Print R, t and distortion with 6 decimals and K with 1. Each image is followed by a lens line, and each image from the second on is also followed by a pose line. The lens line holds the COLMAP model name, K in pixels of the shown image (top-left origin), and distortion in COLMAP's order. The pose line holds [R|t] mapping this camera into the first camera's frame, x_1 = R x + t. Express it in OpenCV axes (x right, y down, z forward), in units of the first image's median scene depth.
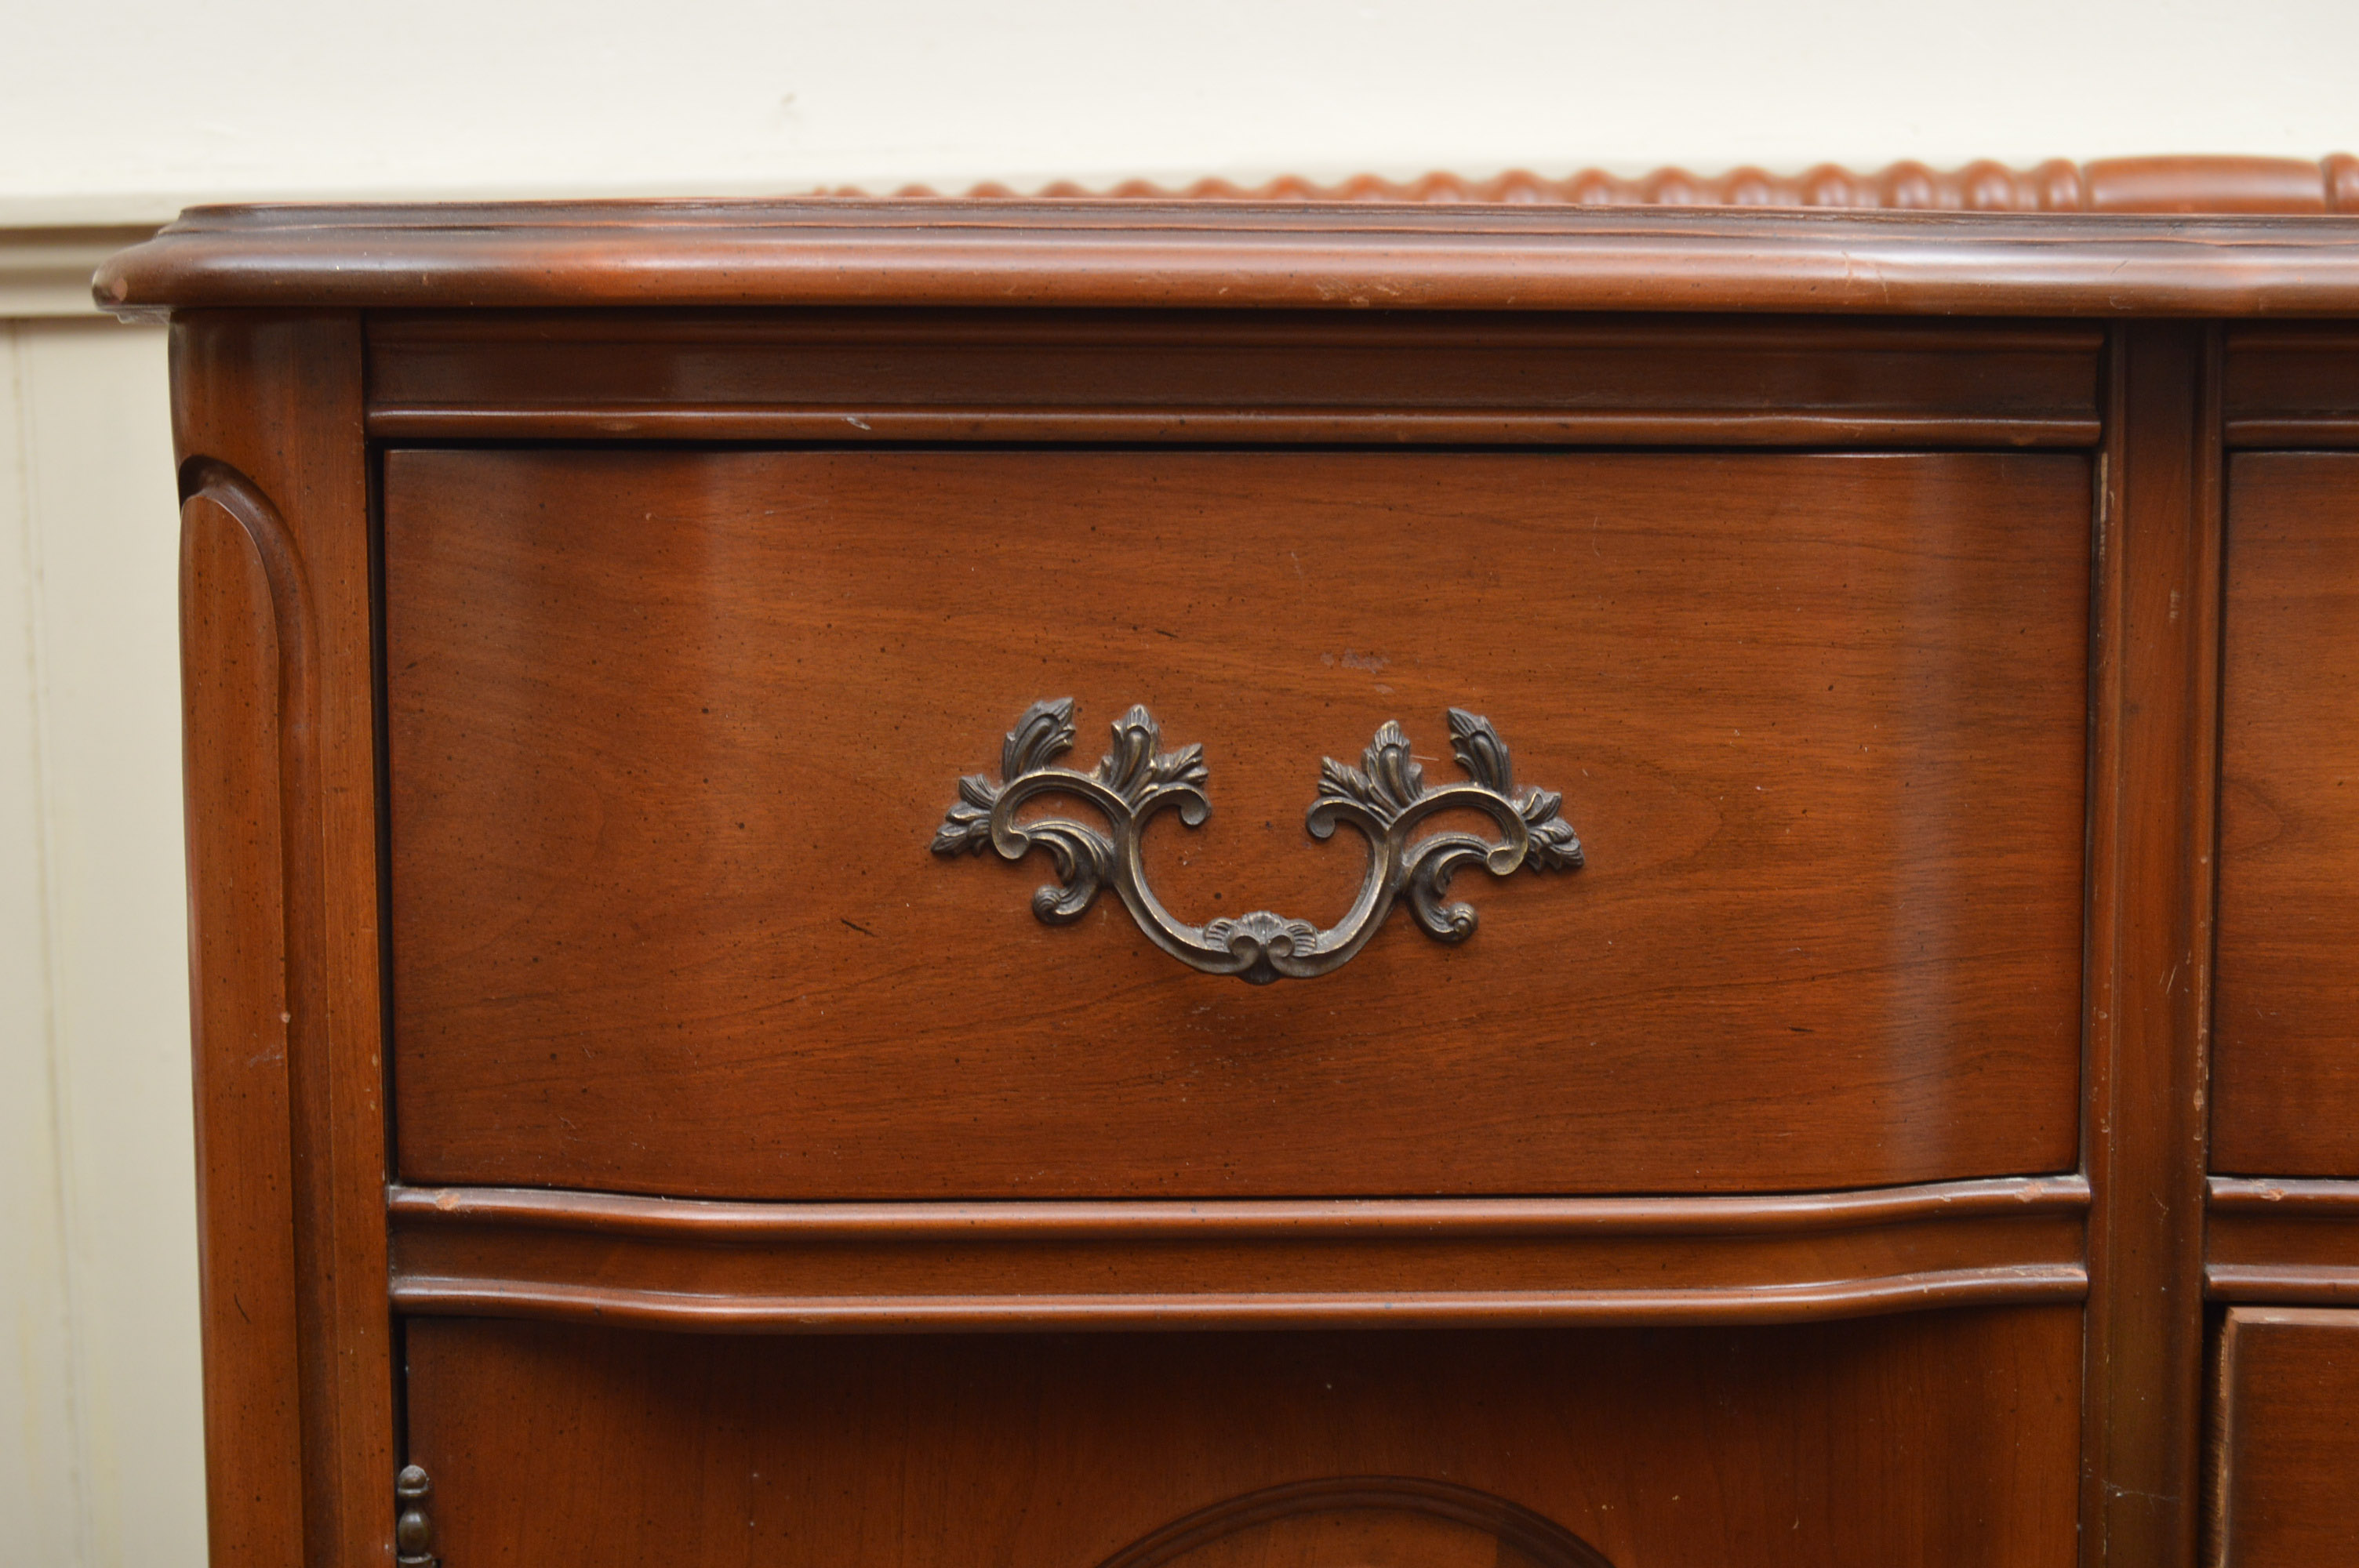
lens RADIAL K [[3714.9, 0, 1179.5], [0, 3714.9, 784.0], [0, 0, 1]] dist [-0.043140, -0.059335]
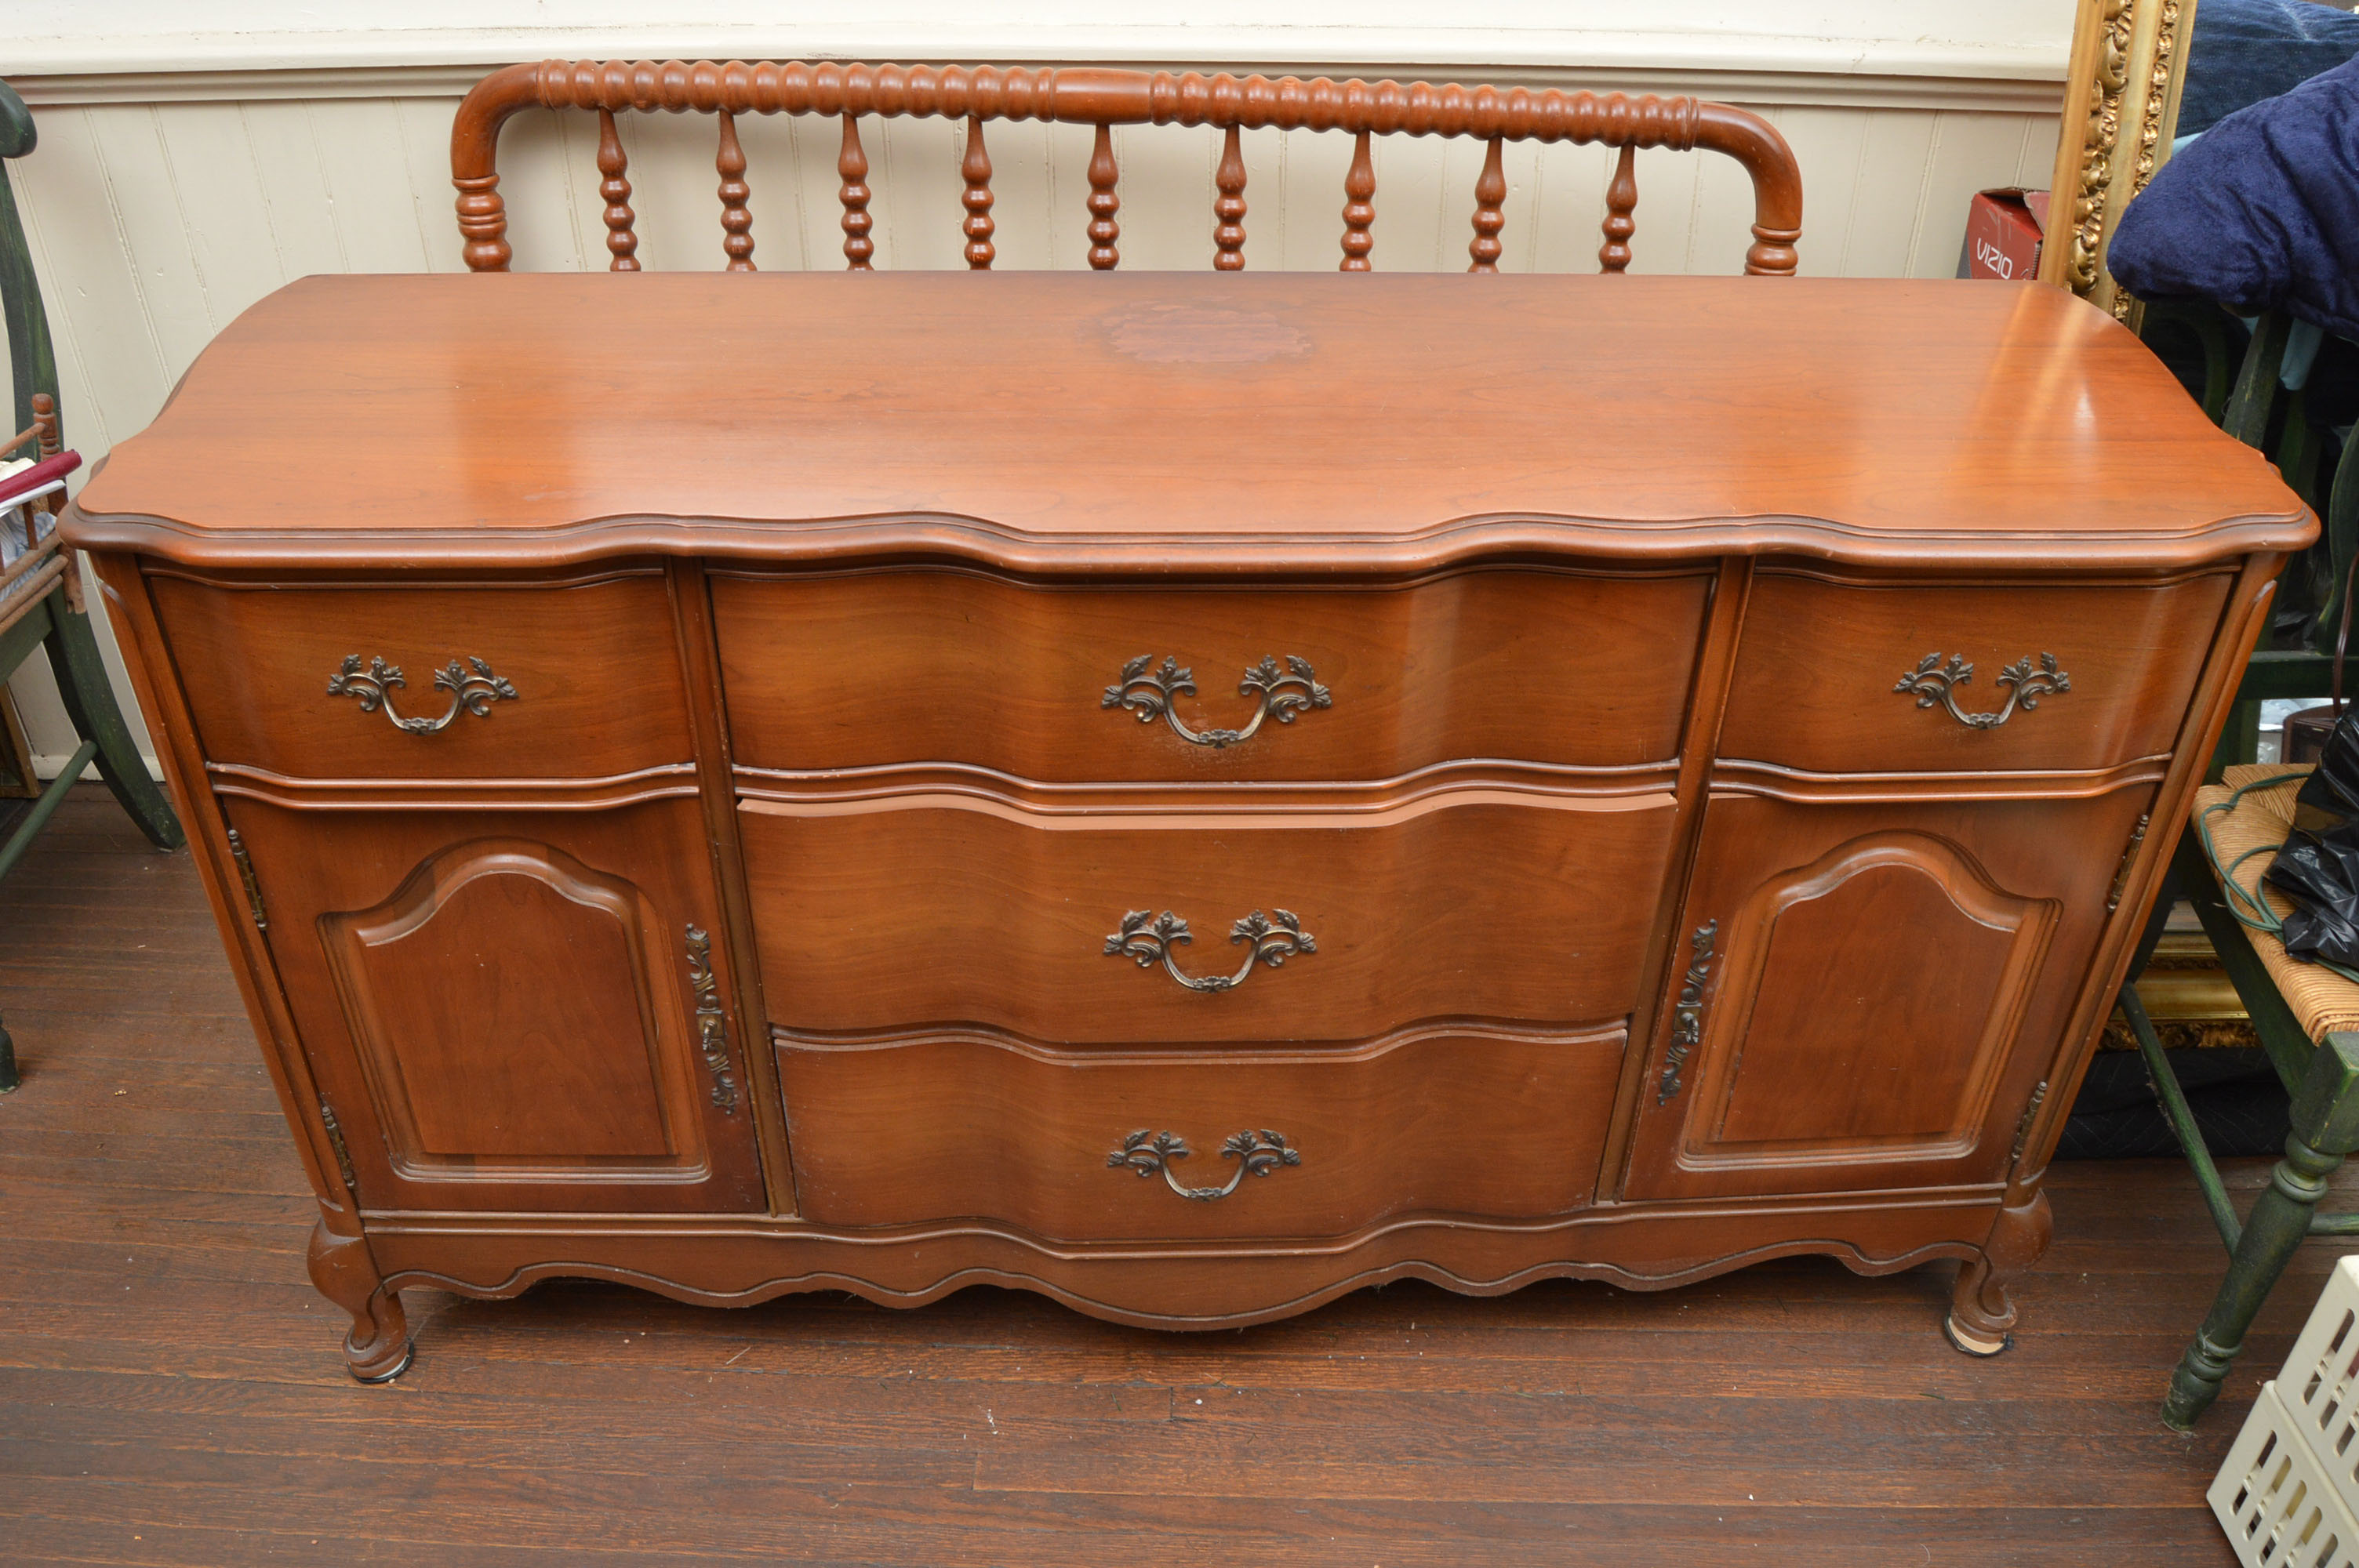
lens RADIAL K [[1819.6, 0, 1170.2], [0, 1819.6, 773.4], [0, 0, 1]] dist [-0.080187, 0.007203]
pose [[0.999553, 0.027958, -0.010600, 0.723962], [-0.018994, 0.867522, 0.497035, -0.746916], [0.023092, -0.496612, 0.867665, -0.447202]]
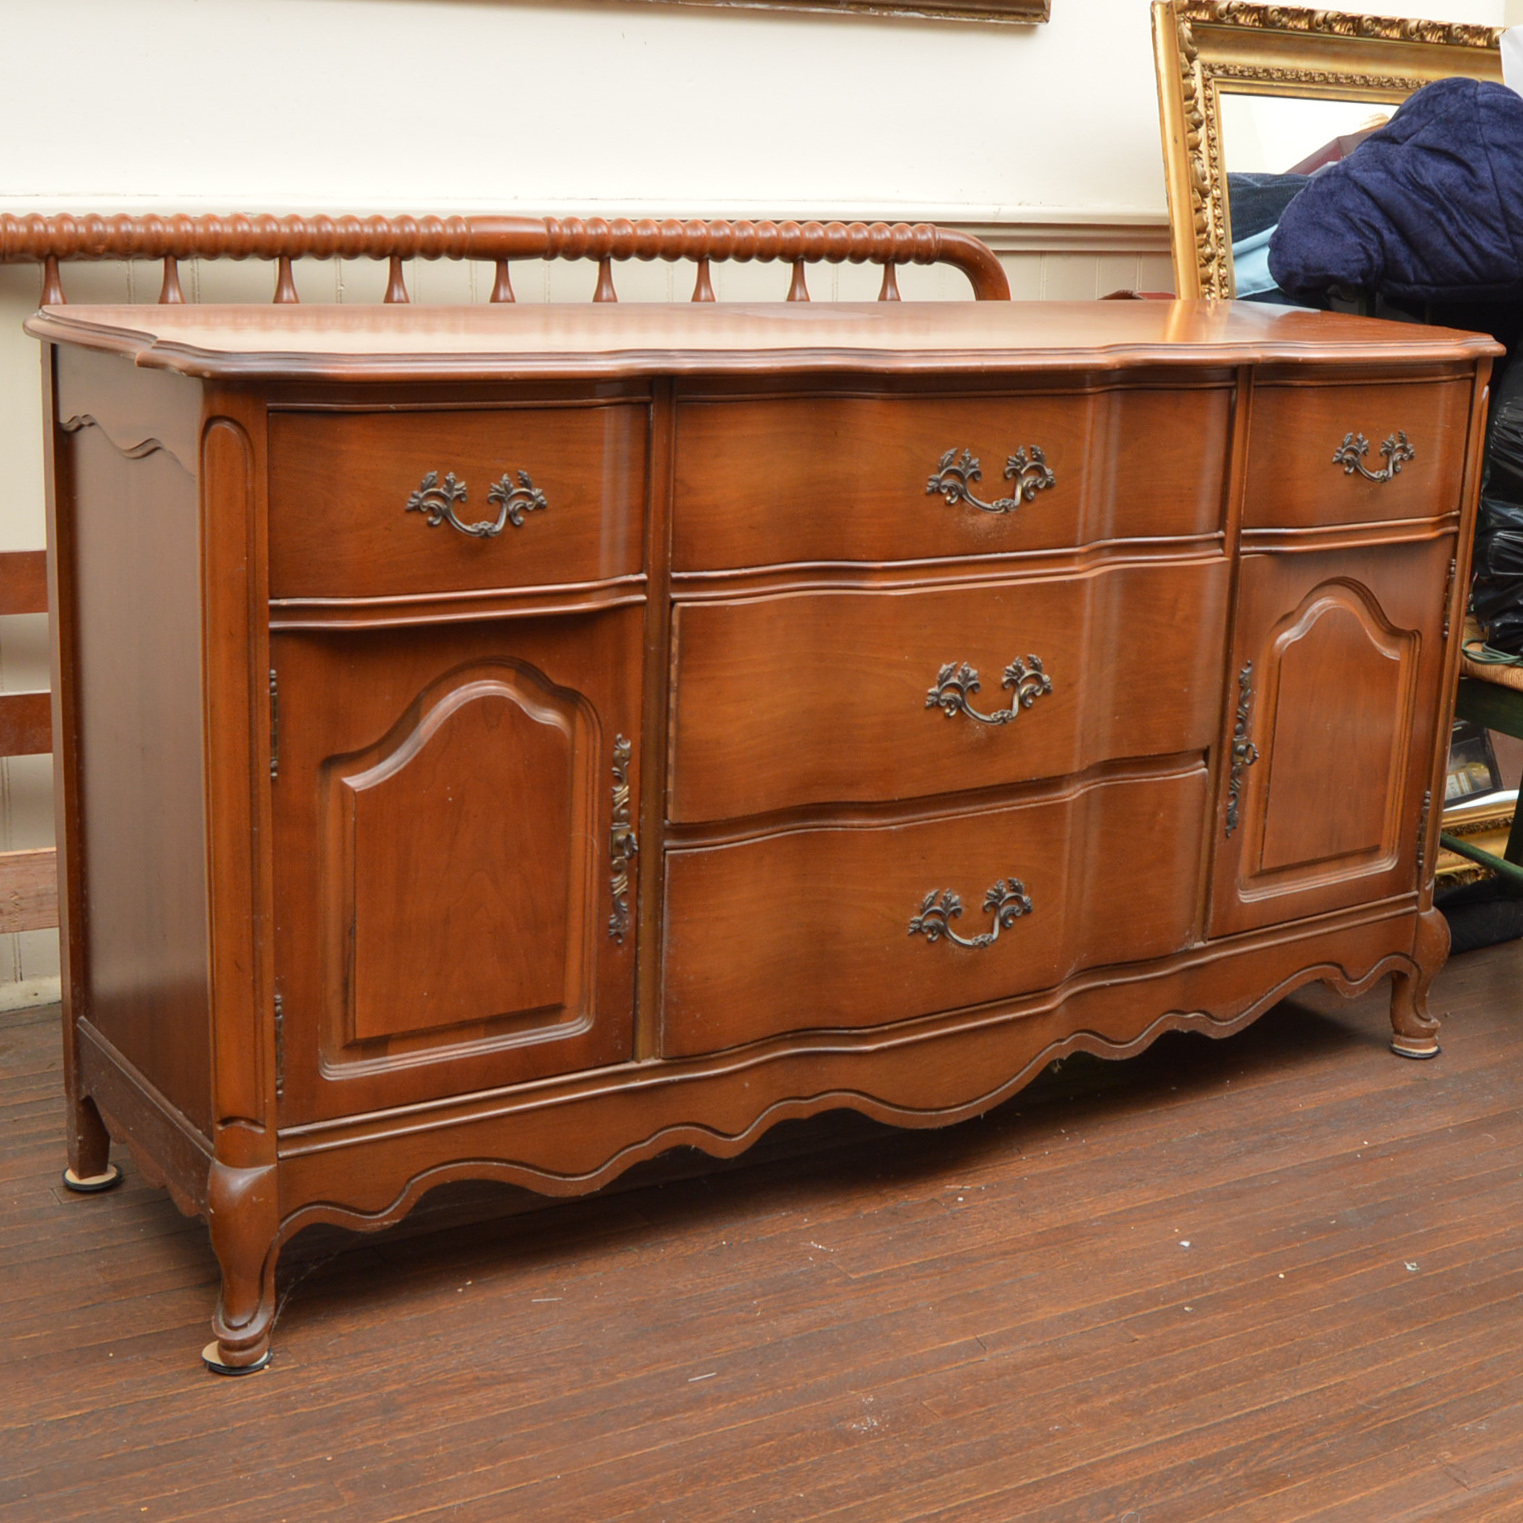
lens RADIAL K [[2335.2, 0, 761.5], [0, 2335.2, 761.5], [0, 0, 1]] dist [-0.085127, -0.020206]
pose [[0.862582, -0.091805, 0.497517, -1.025943], [-0.002260, 0.982689, 0.185250, -0.185060], [-0.505912, -0.160917, 0.847443, -1.414901]]
